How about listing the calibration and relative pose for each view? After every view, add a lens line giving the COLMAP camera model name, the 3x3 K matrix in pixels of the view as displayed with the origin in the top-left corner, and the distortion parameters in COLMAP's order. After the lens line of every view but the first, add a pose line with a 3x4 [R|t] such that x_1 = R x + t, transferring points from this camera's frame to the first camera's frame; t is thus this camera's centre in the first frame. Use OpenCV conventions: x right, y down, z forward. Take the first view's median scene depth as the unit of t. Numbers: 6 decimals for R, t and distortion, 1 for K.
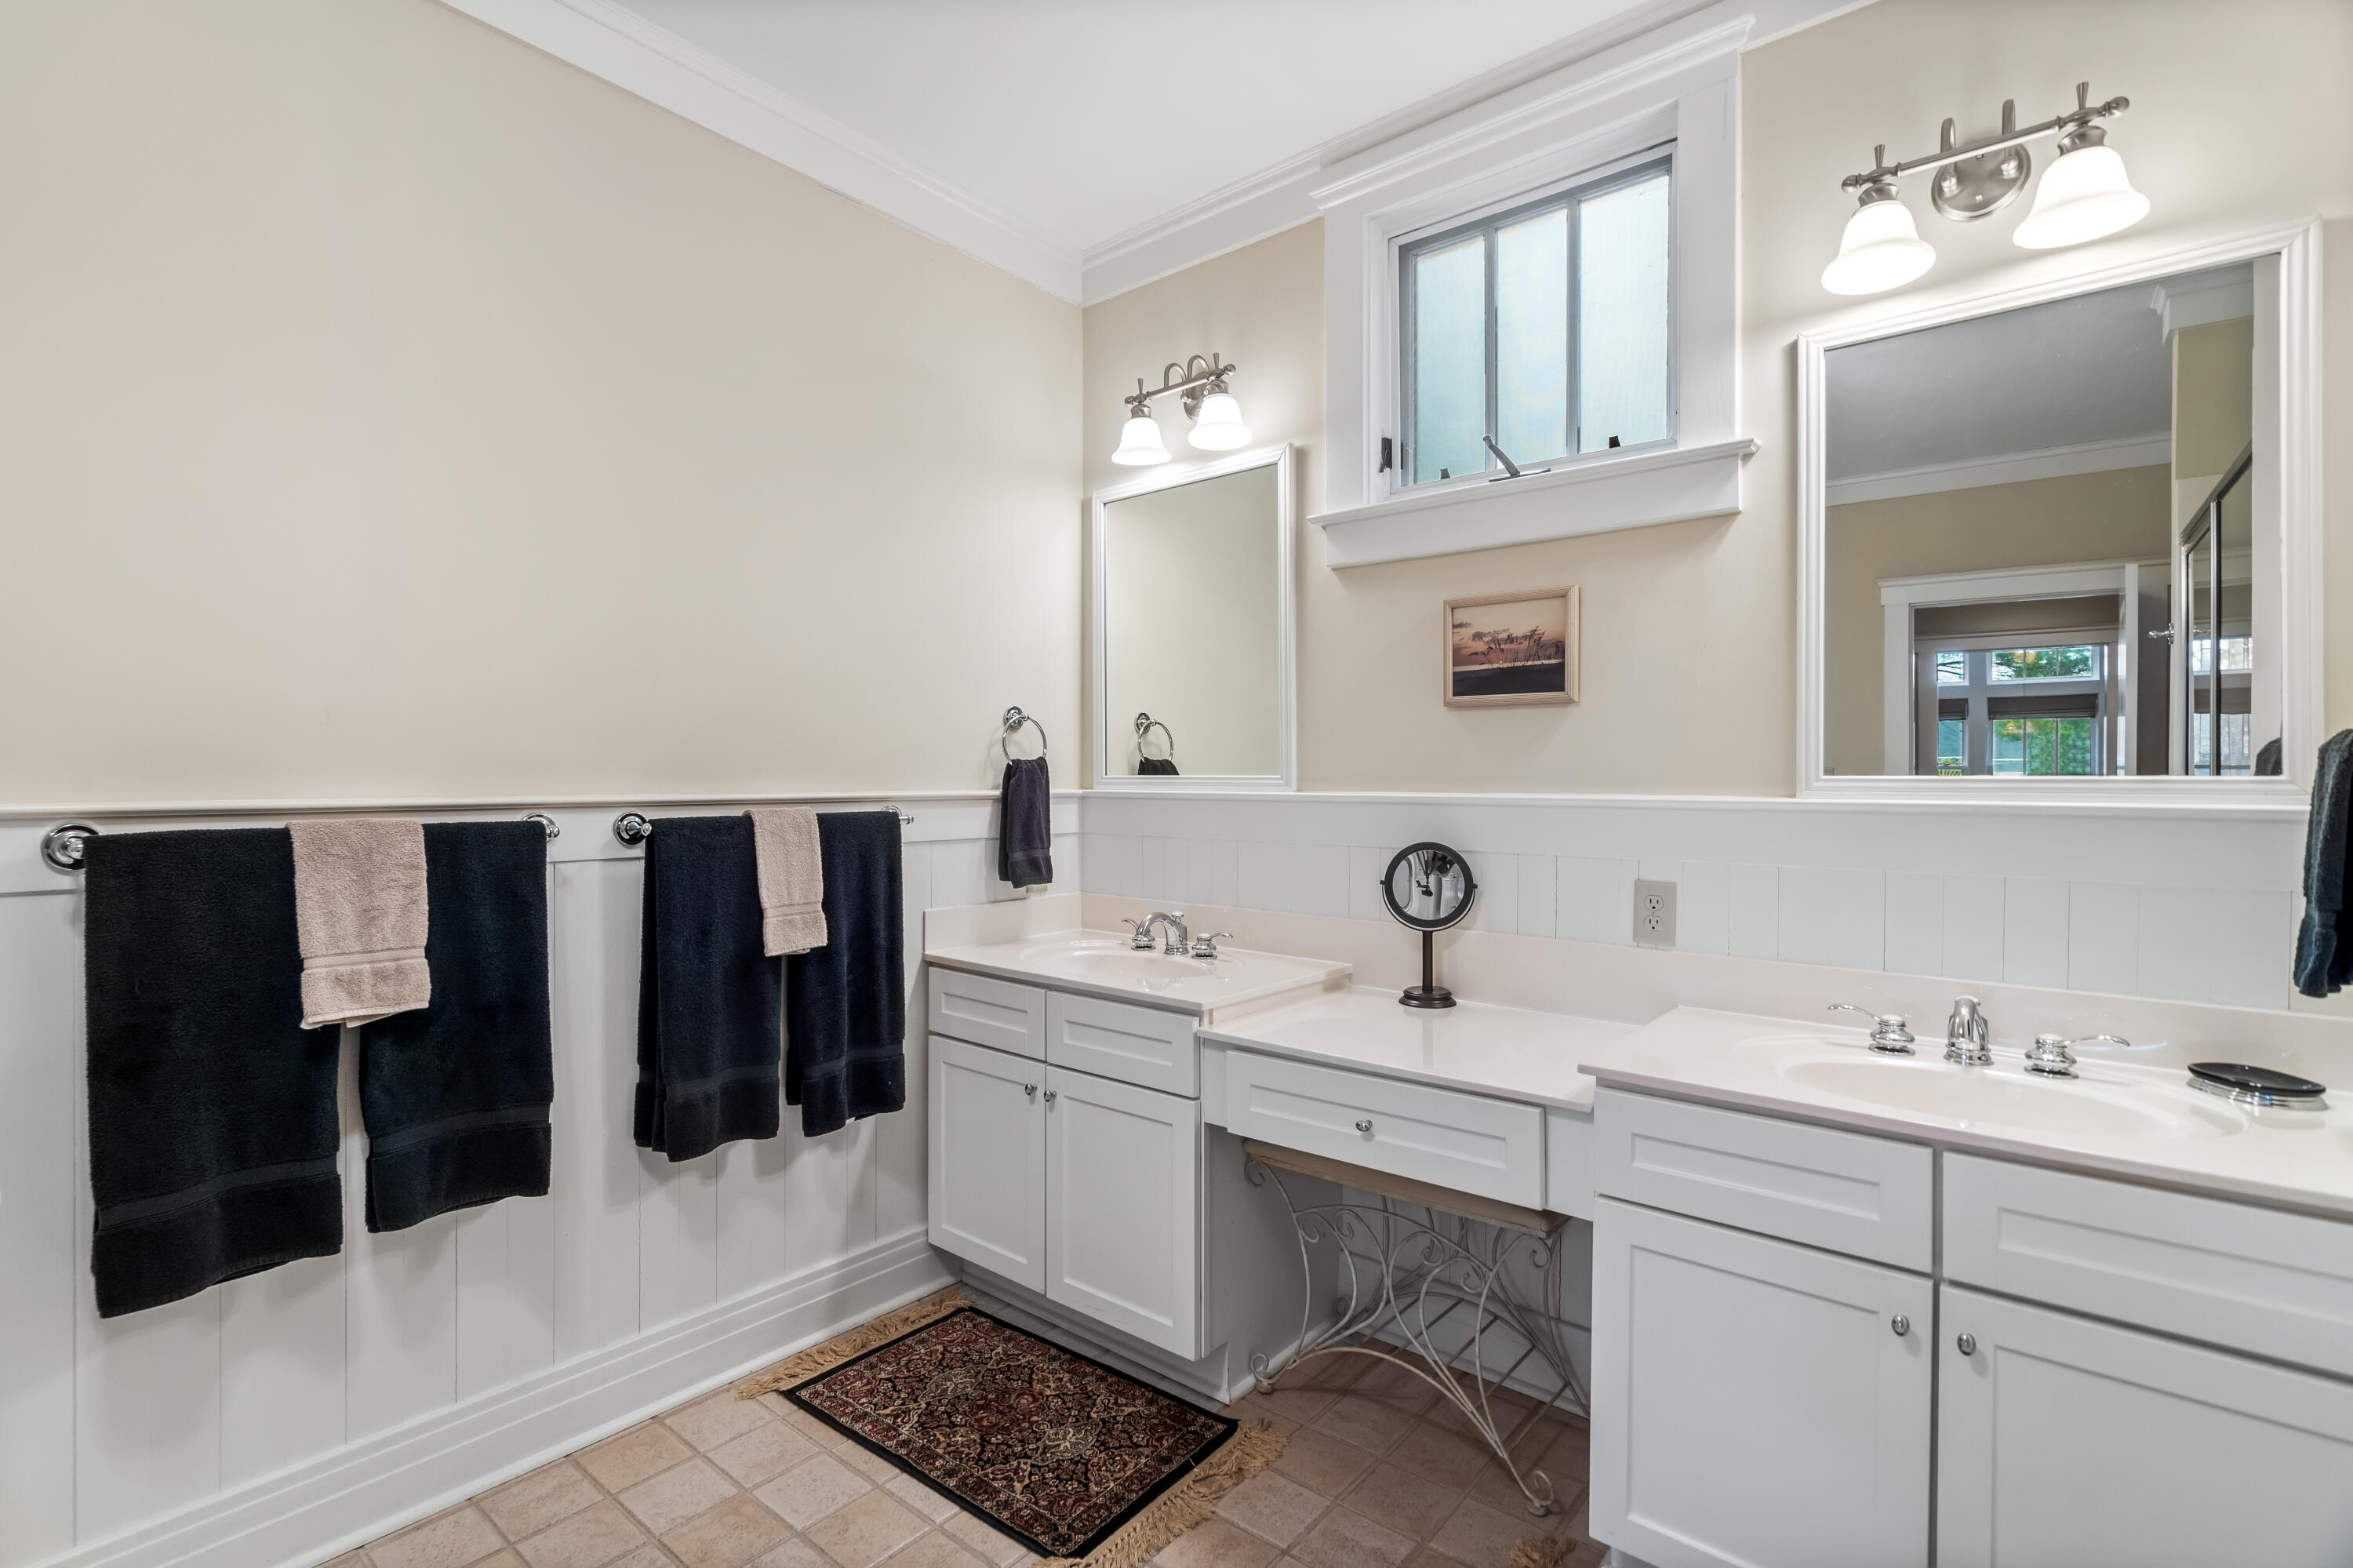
lens RADIAL K [[1084.2, 0, 1154.0], [0, 1084.2, 772.2], [0, 0, 1]] dist [-0.003562, 0.001118]
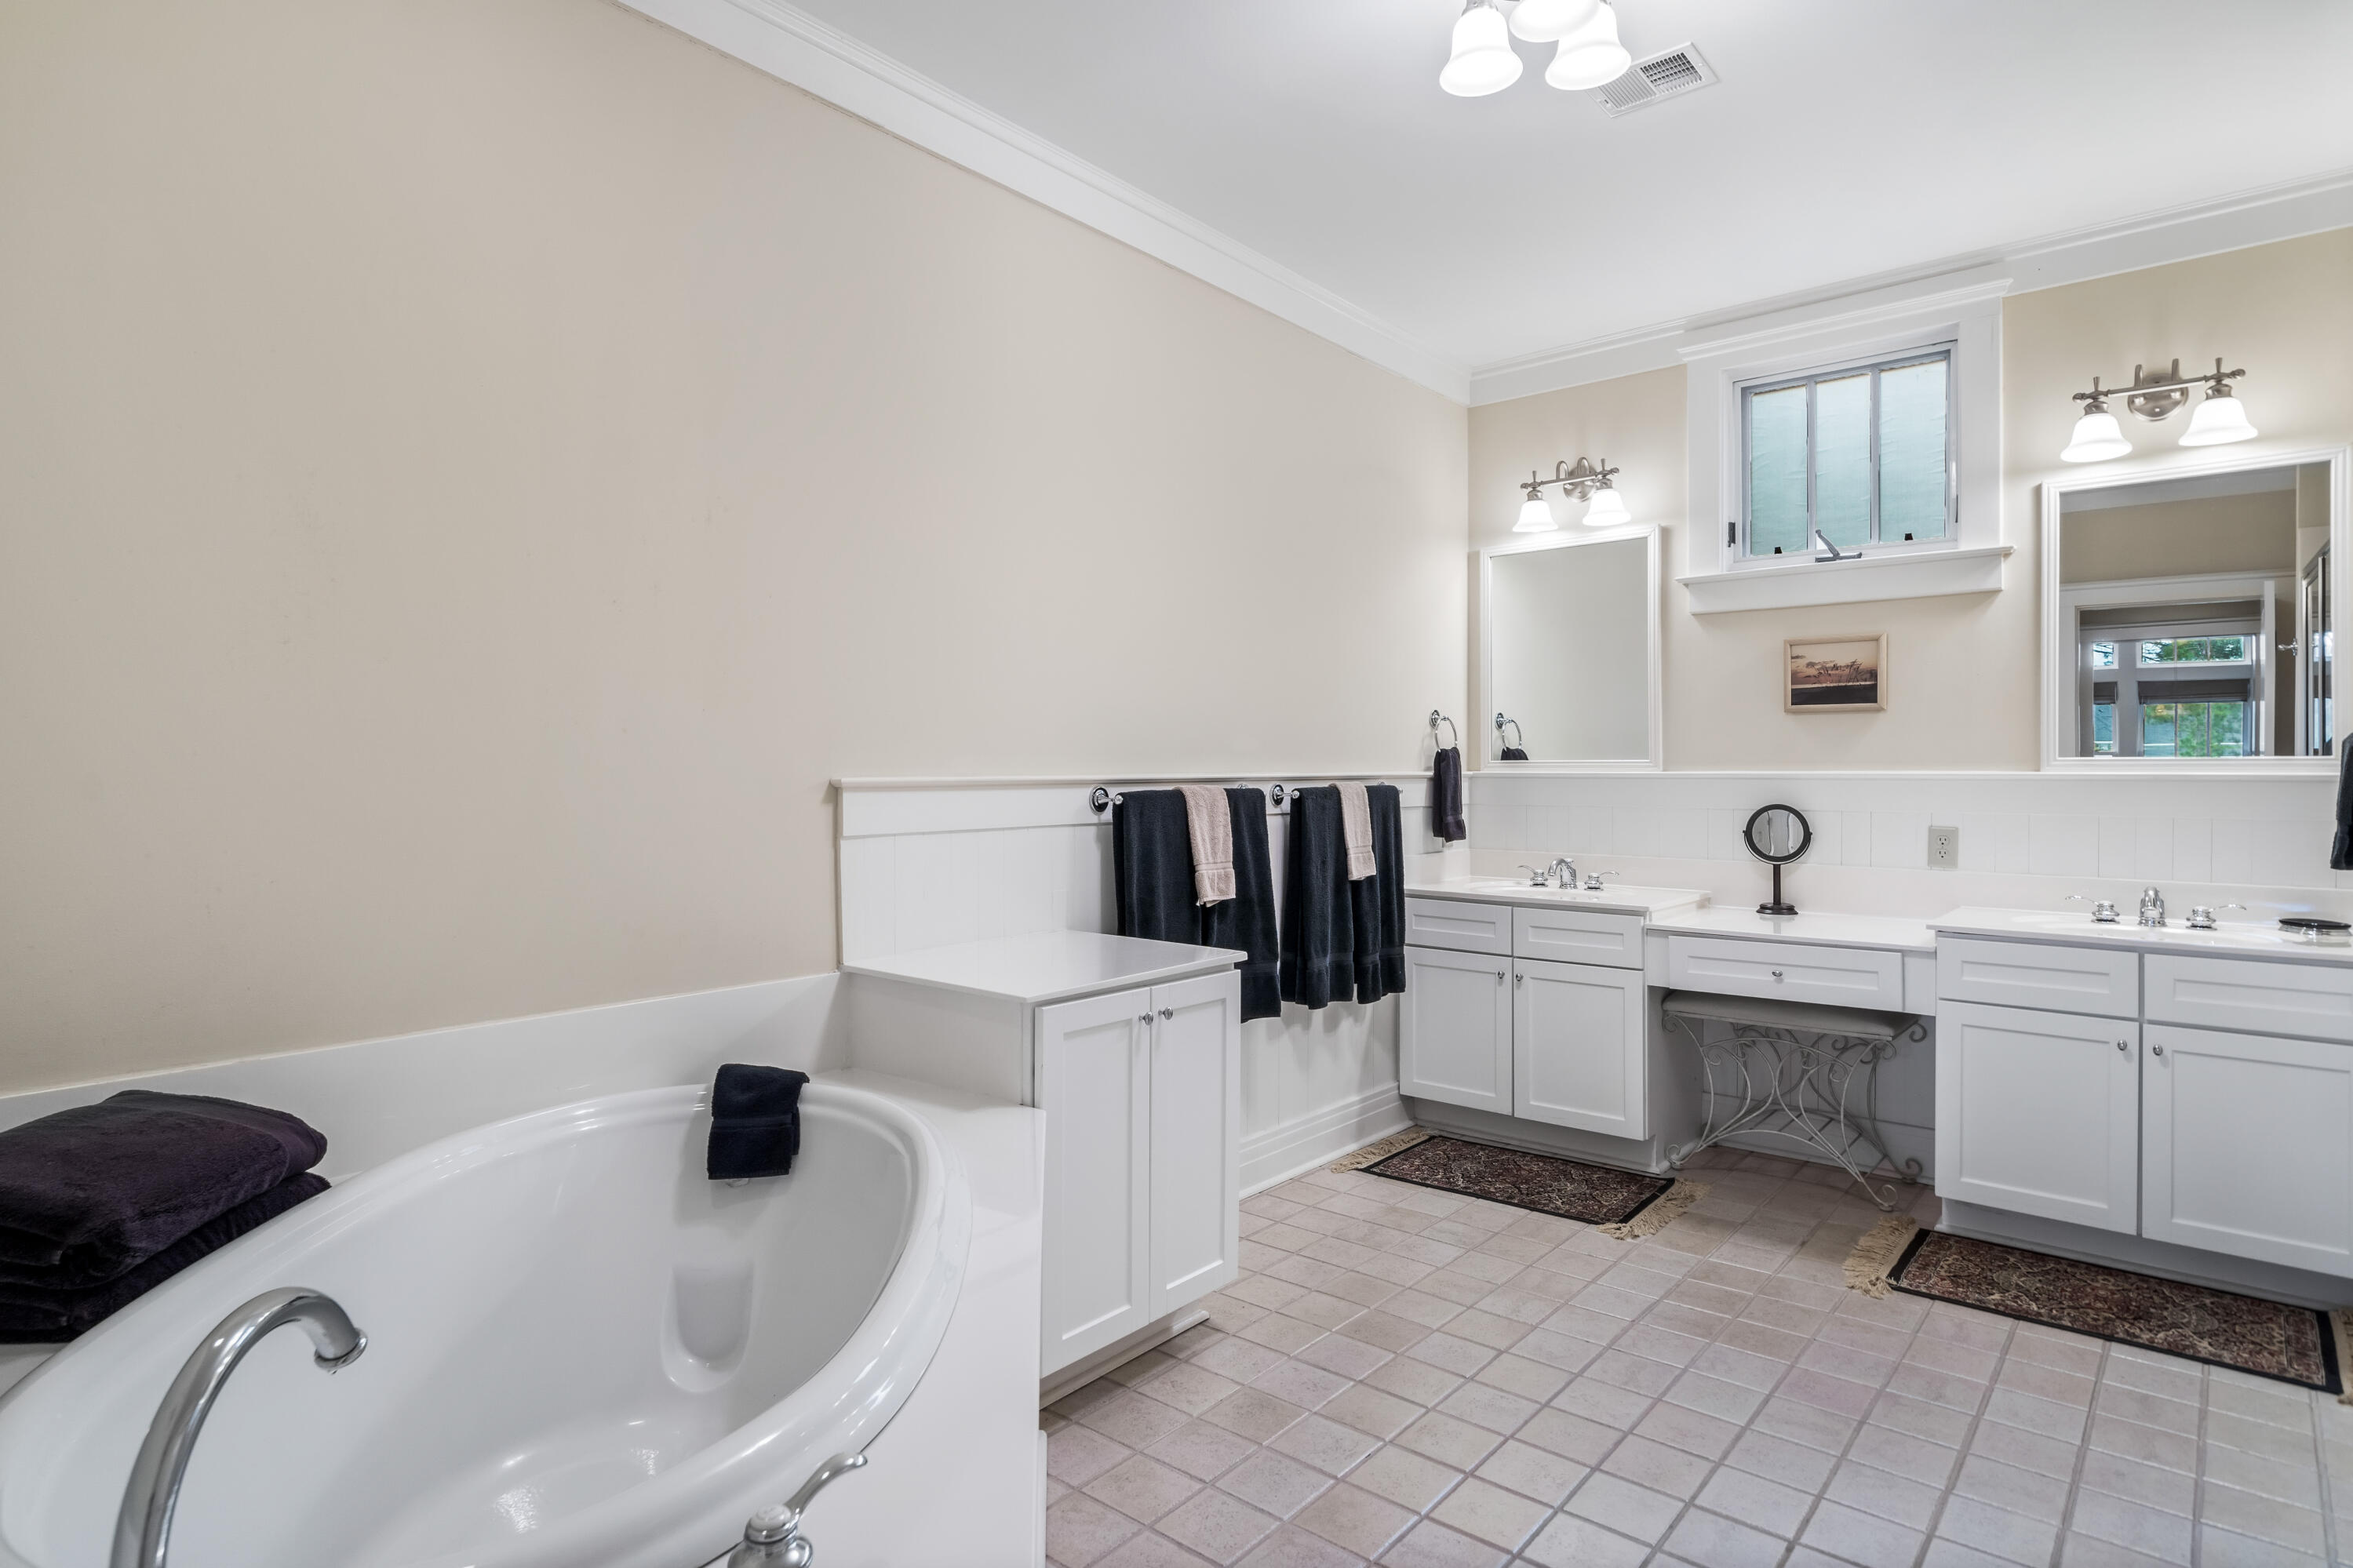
lens RADIAL K [[1270.5, 0, 1159.9], [0, 1270.5, 763.2], [0, 0, 1]] dist [0.010087, -0.001668]
pose [[0.999967, -0.003667, 0.007300, -0.613675], [0.003656, 0.999992, 0.001500, 0.003031], [-0.007305, -0.001473, 0.999972, -0.744710]]
